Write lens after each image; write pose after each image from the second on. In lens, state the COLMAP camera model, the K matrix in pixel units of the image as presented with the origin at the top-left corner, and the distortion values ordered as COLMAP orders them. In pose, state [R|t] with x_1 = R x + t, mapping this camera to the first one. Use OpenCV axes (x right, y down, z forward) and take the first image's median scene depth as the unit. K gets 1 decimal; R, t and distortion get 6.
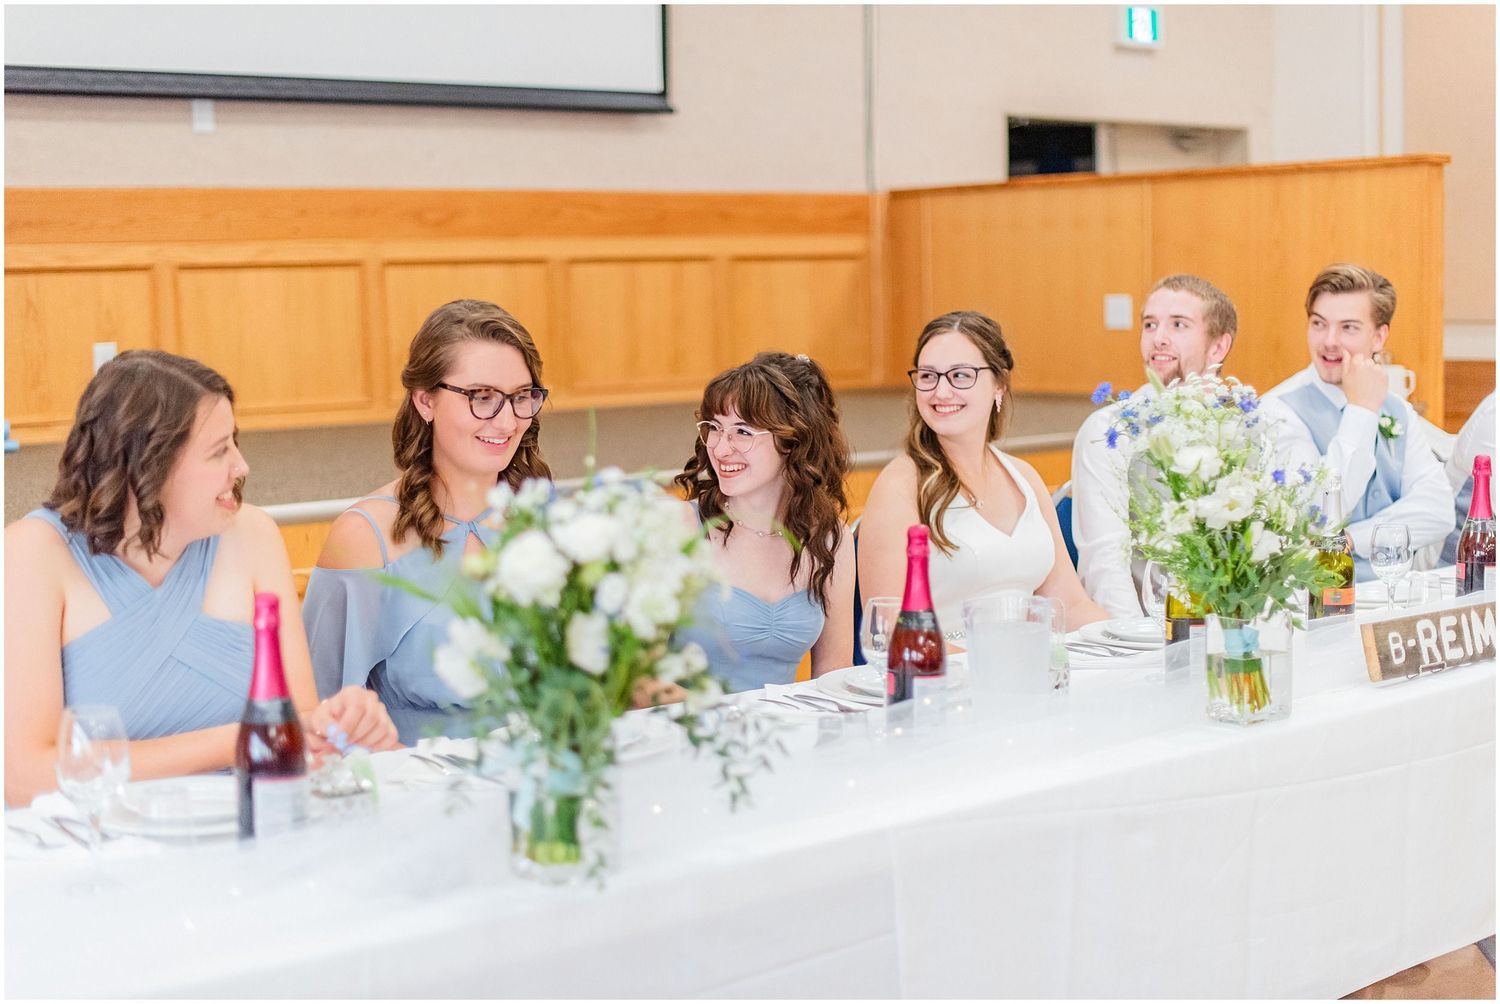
lens RADIAL K [[2224.2, 0, 750.0], [0, 2224.2, 502.0], [0, 0, 1]] dist [-0.200984, 0.033953]
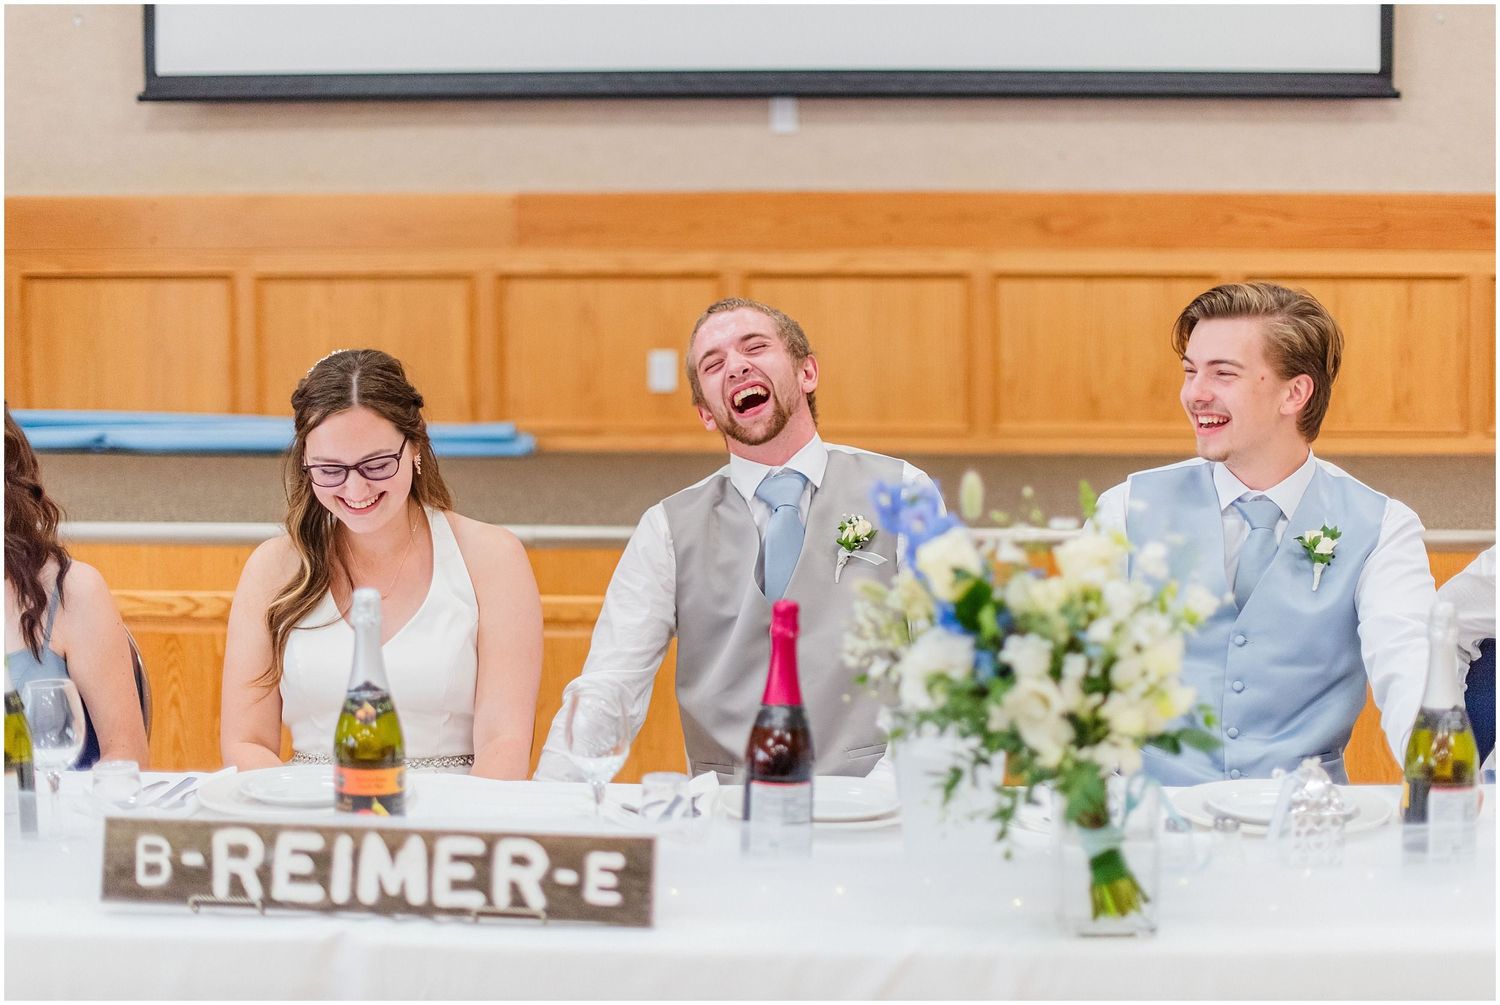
lens RADIAL K [[2224.2, 0, 750.0], [0, 2224.2, 502.5], [0, 0, 1]] dist [-0.200984, 0.033953]
pose [[0.728234, 0.073210, -0.681407, 0.400210], [-0.078706, 0.996633, 0.022962, -0.031649], [0.680794, 0.036909, 0.731544, 0.300723]]
